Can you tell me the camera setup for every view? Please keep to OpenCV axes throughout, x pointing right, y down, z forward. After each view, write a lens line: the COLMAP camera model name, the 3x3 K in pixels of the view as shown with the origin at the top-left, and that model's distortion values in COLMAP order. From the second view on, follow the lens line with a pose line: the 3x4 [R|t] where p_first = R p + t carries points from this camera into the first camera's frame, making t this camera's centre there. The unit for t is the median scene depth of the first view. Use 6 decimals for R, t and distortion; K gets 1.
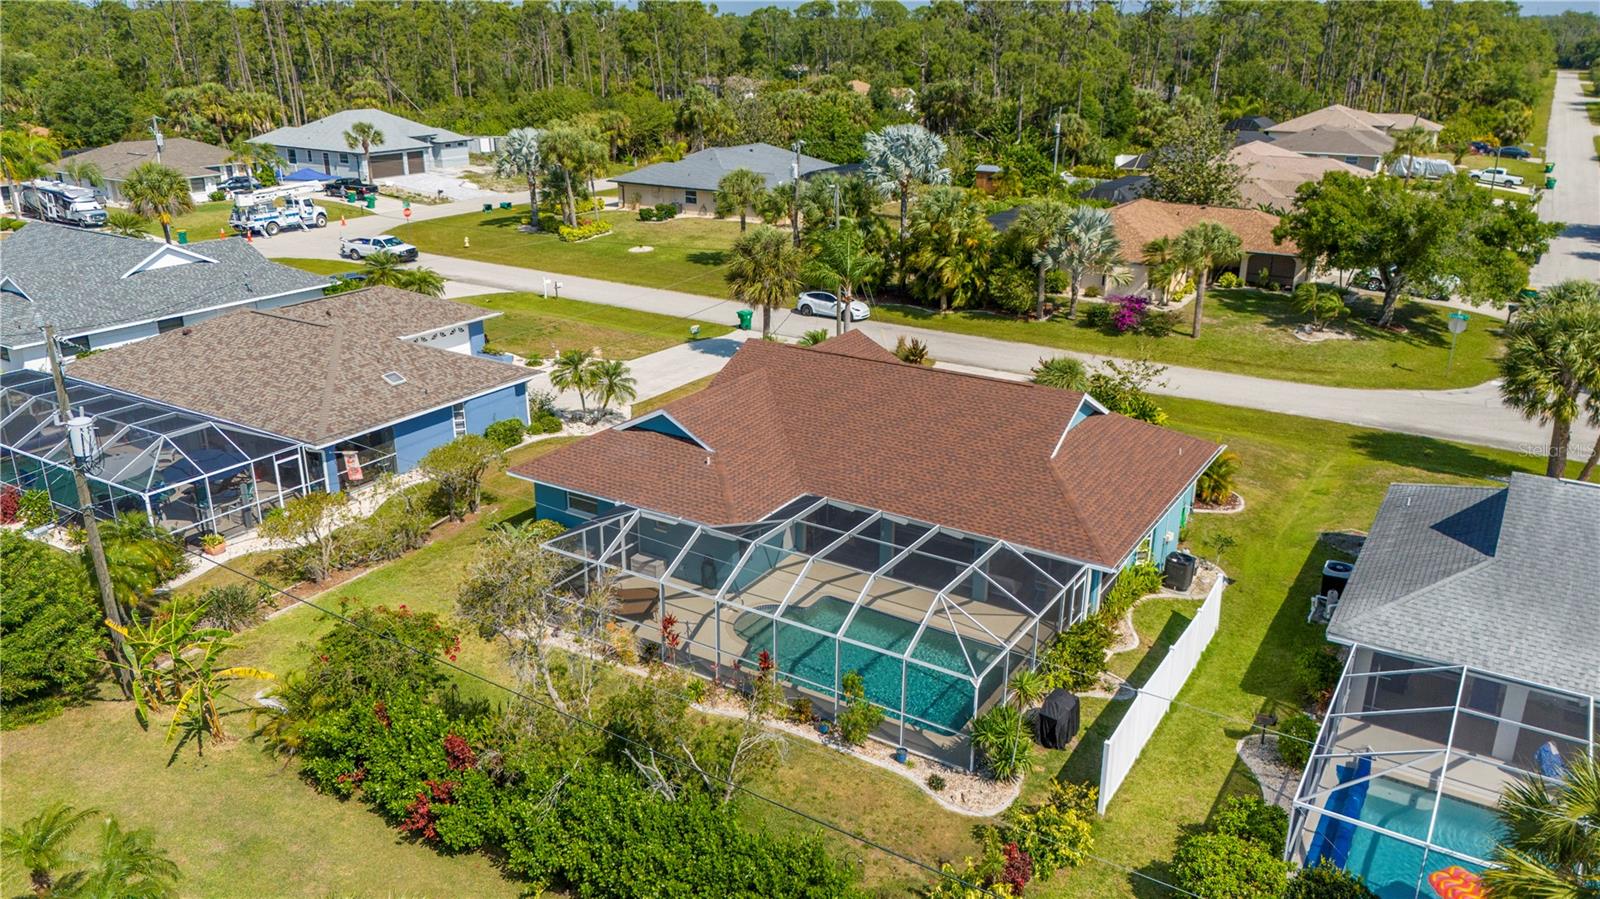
lens RADIAL K [[1175.8, 0, 800.0], [0, 1175.8, 449.5], [0, 0, 1]] dist [0.074538, -0.068077]
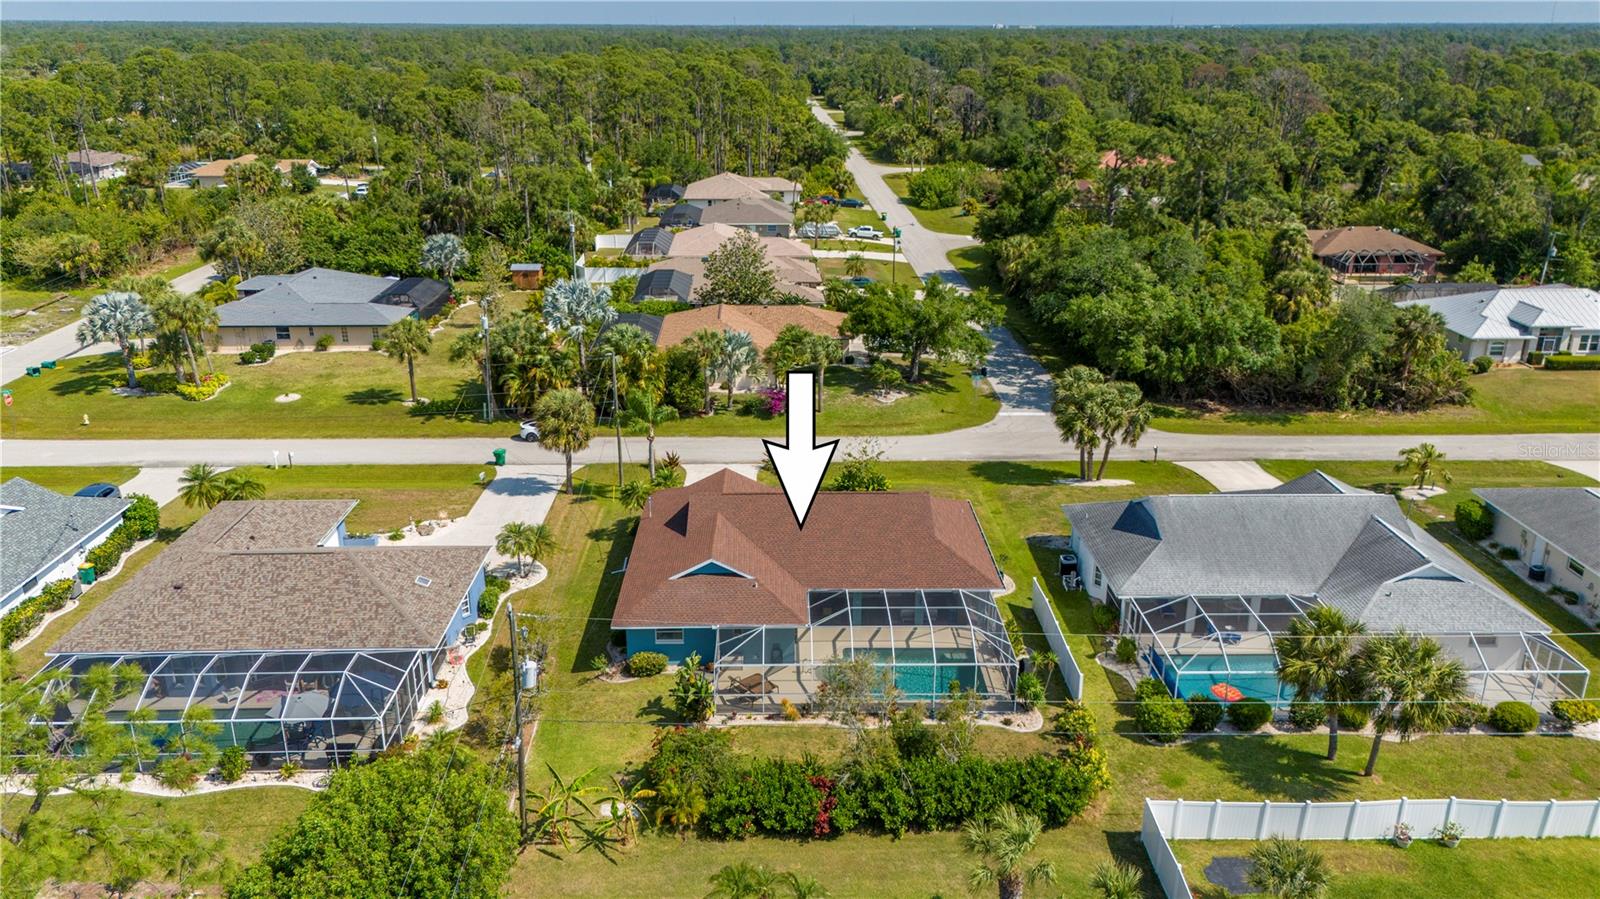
lens RADIAL K [[1184.6, 0, 797.8], [0, 1184.6, 452.8], [0, 0, 1]] dist [0.073323, -0.065714]
pose [[0.837644, -0.189111, 0.512435, -0.688559], [0.189965, 0.980449, 0.051306, -0.199373], [-0.512119, 0.054369, 0.857192, -0.327931]]
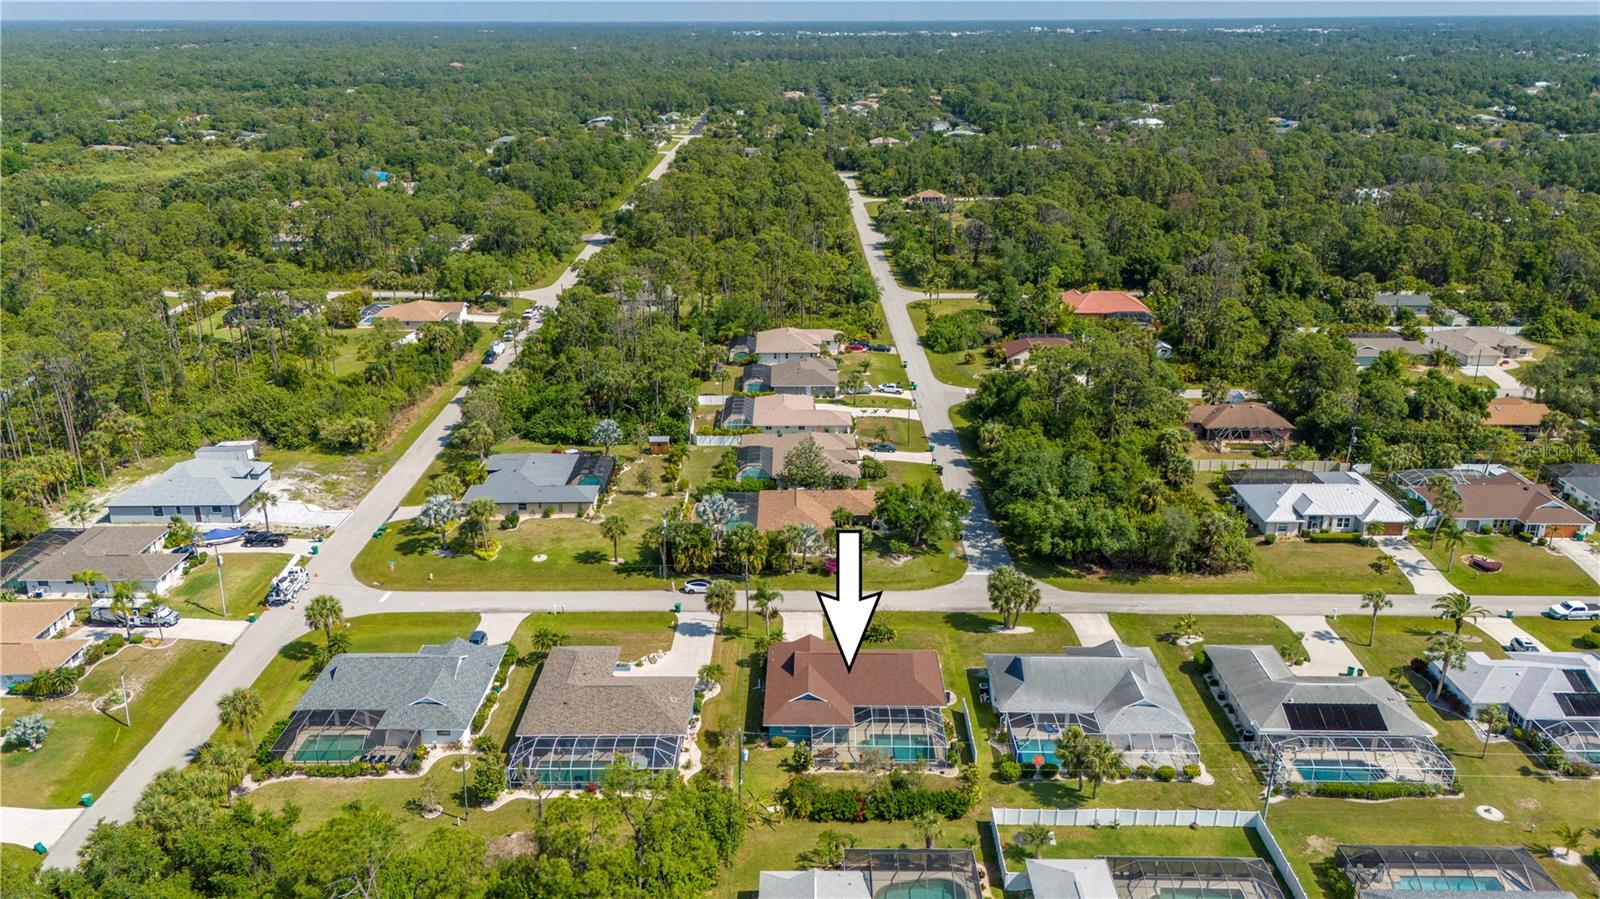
lens RADIAL K [[1193.0, 0, 800.0], [0, 1193.0, 449.5], [0, 0, 1]] dist [0.100803, -0.112964]
pose [[0.851953, -0.183972, 0.490235, -1.444690], [0.185918, 0.981523, 0.045244, -0.748221], [-0.489501, 0.052598, 0.870415, -1.681708]]
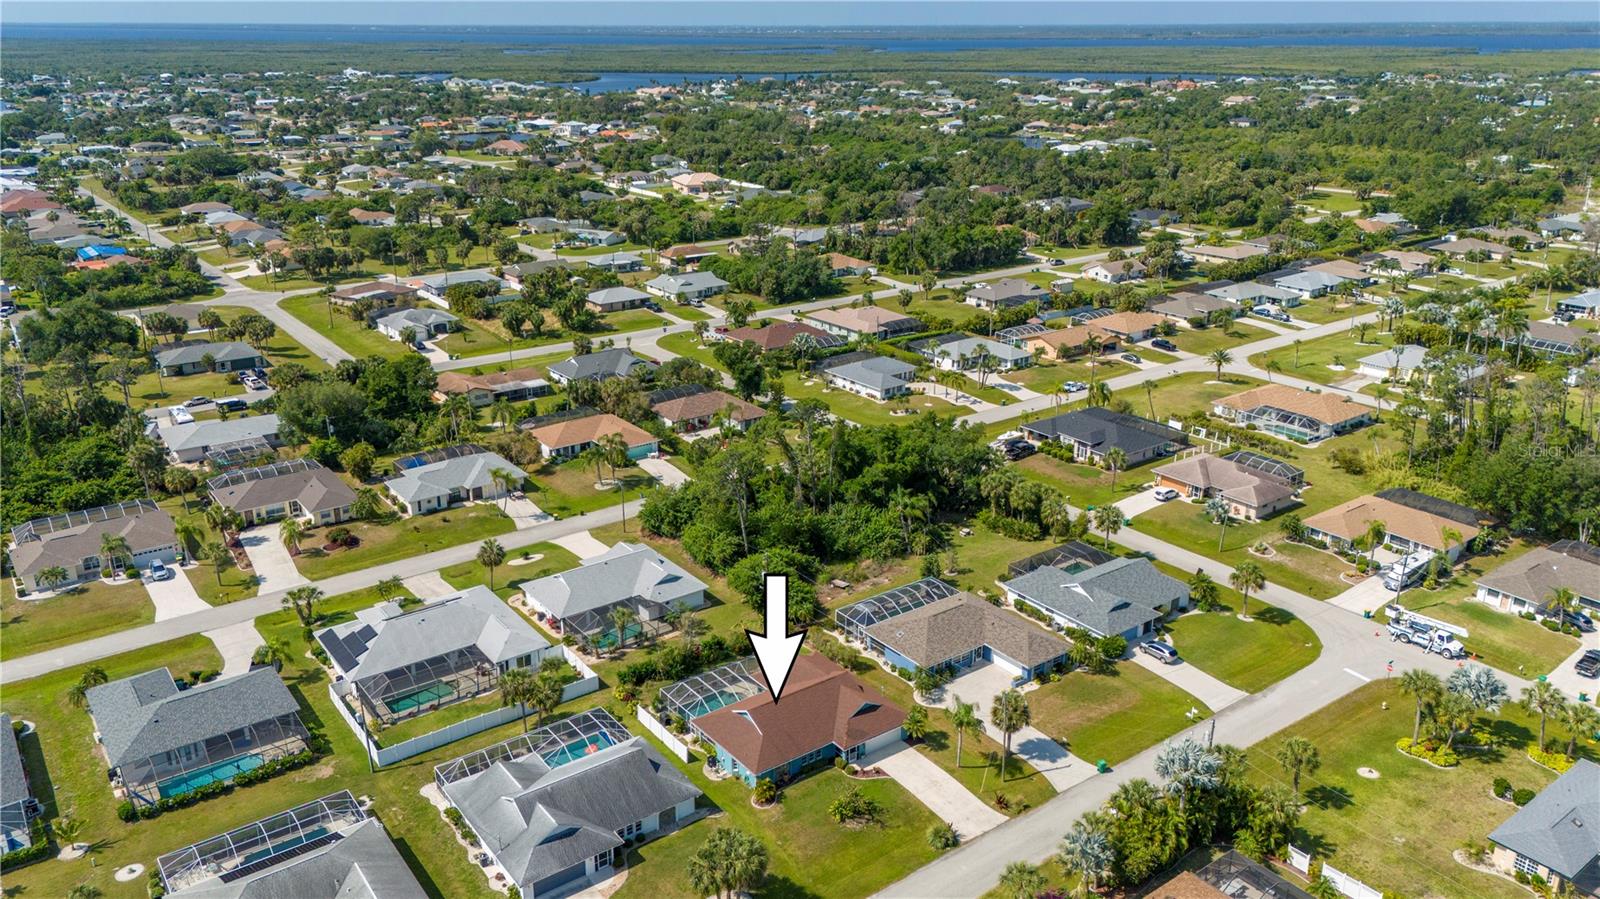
lens RADIAL K [[1193.0, 0, 800.0], [0, 1193.0, 449.5], [0, 0, 1]] dist [0.100803, -0.112964]
pose [[-0.366111, 0.308886, -0.877811, 2.475301], [-0.318360, 0.844809, 0.430052, -1.827666], [0.874420, 0.436906, -0.210957, 1.311693]]
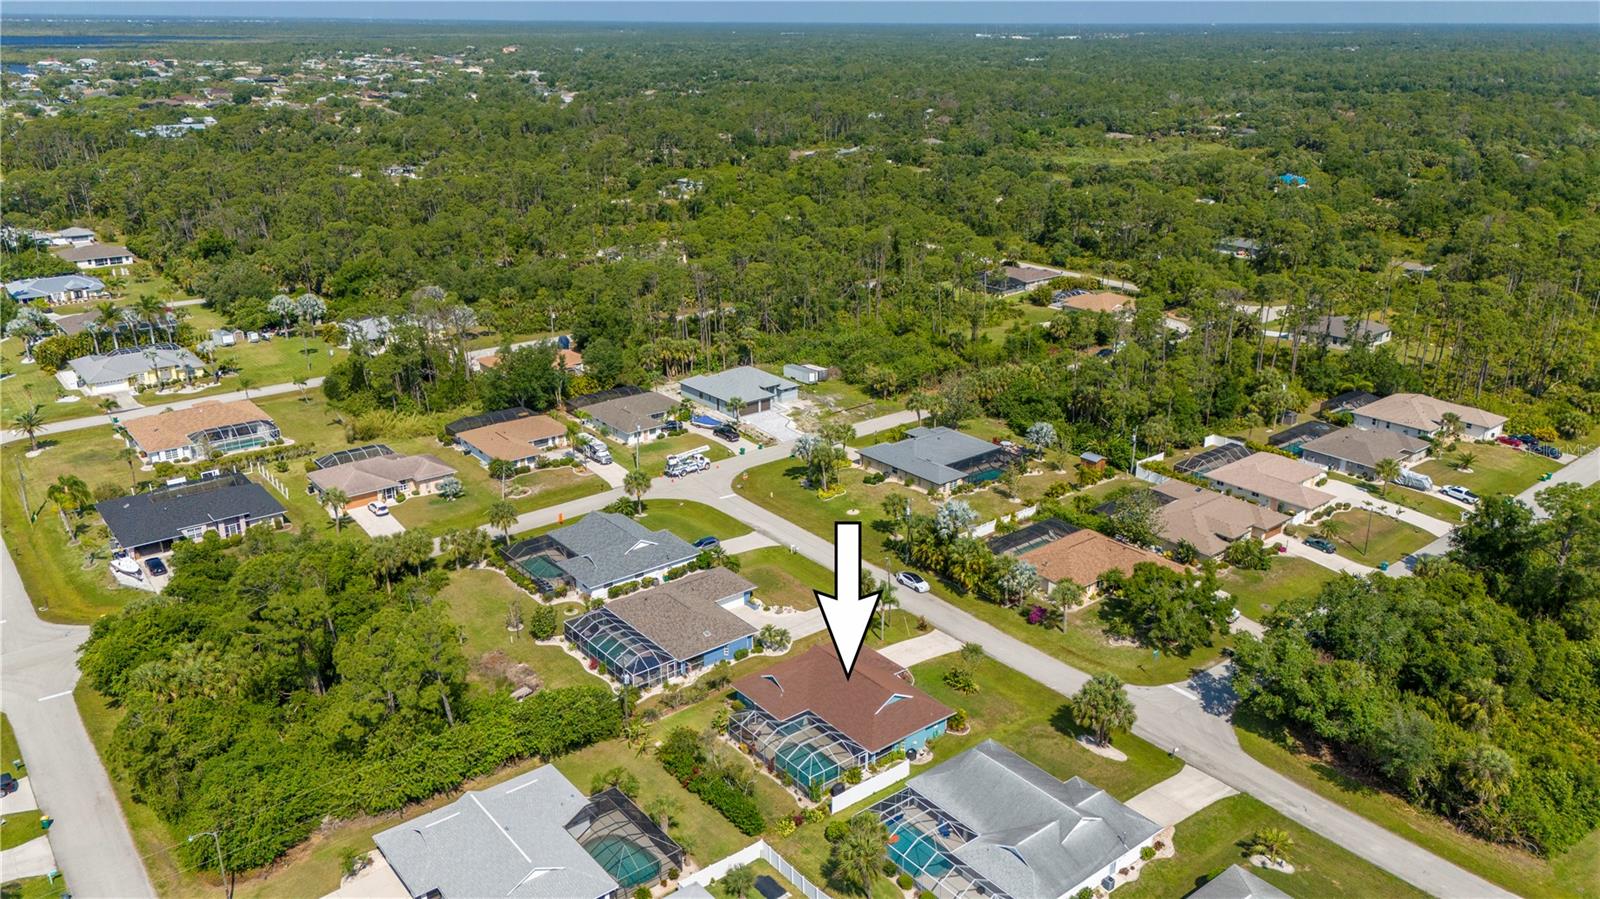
lens RADIAL K [[1175.8, 0, 800.0], [0, 1175.8, 449.5], [0, 0, 1]] dist [0.074538, -0.068077]
pose [[0.945176, 0.112960, -0.306402, 0.801345], [-0.113975, 0.993376, 0.014637, -0.643914], [0.306025, 0.021088, 0.951790, -1.918599]]
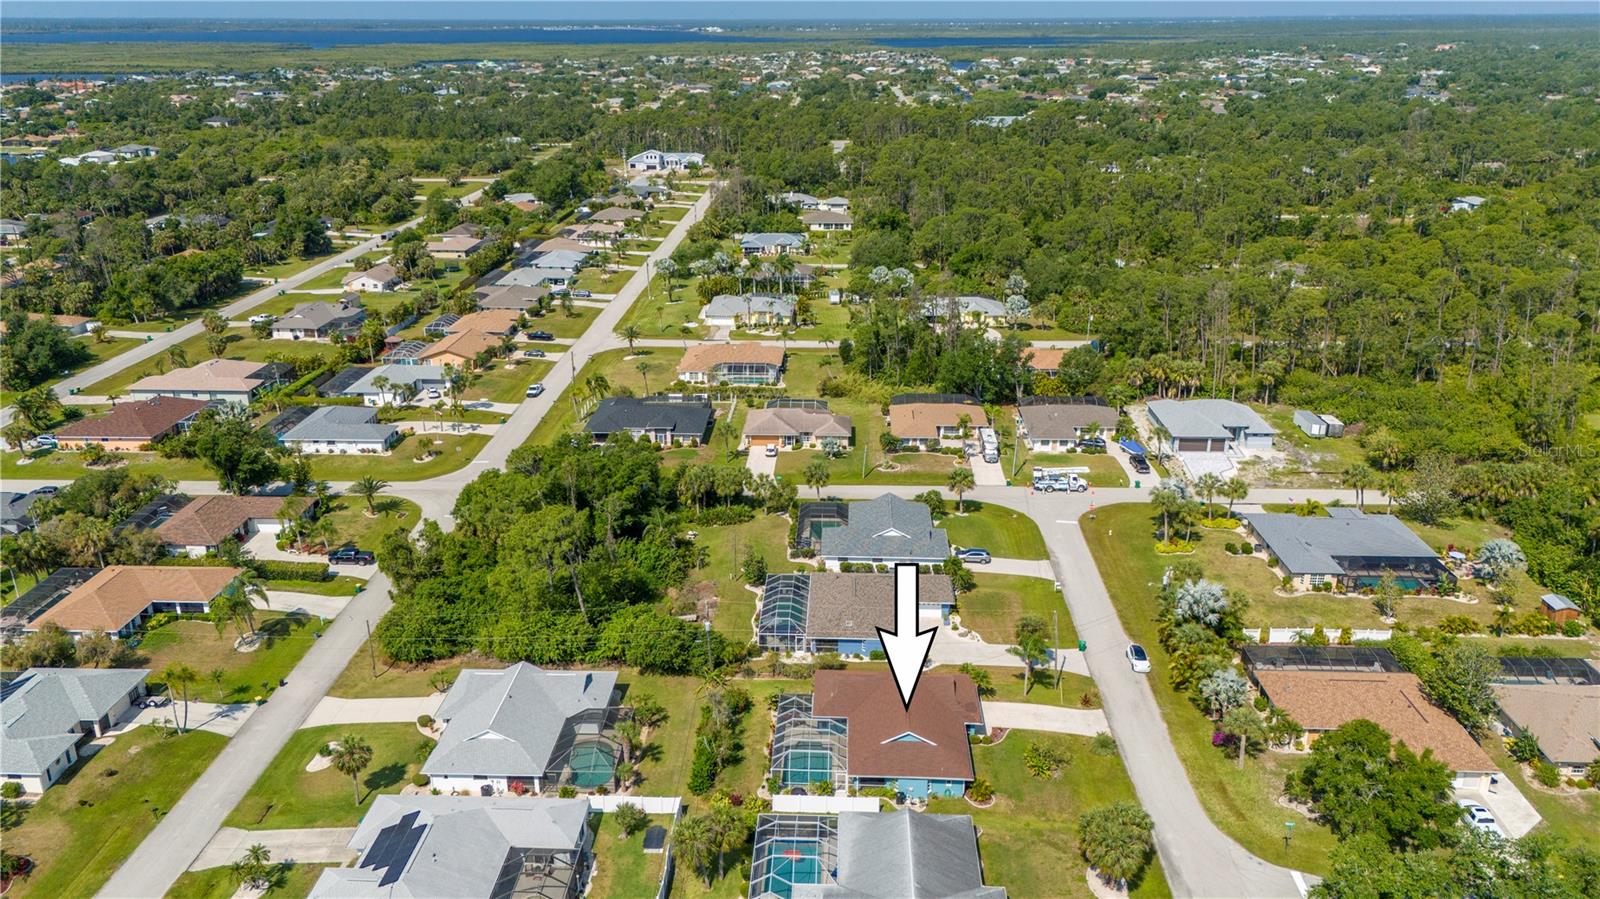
lens RADIAL K [[1193.0, 0, 800.0], [0, 1193.0, 449.5], [0, 0, 1]] dist [0.100803, -0.112964]
pose [[0.491277, 0.289989, -0.821312, 2.143886], [-0.293520, 0.942914, 0.157352, -1.001461], [0.820057, 0.163768, 0.548349, -0.915554]]
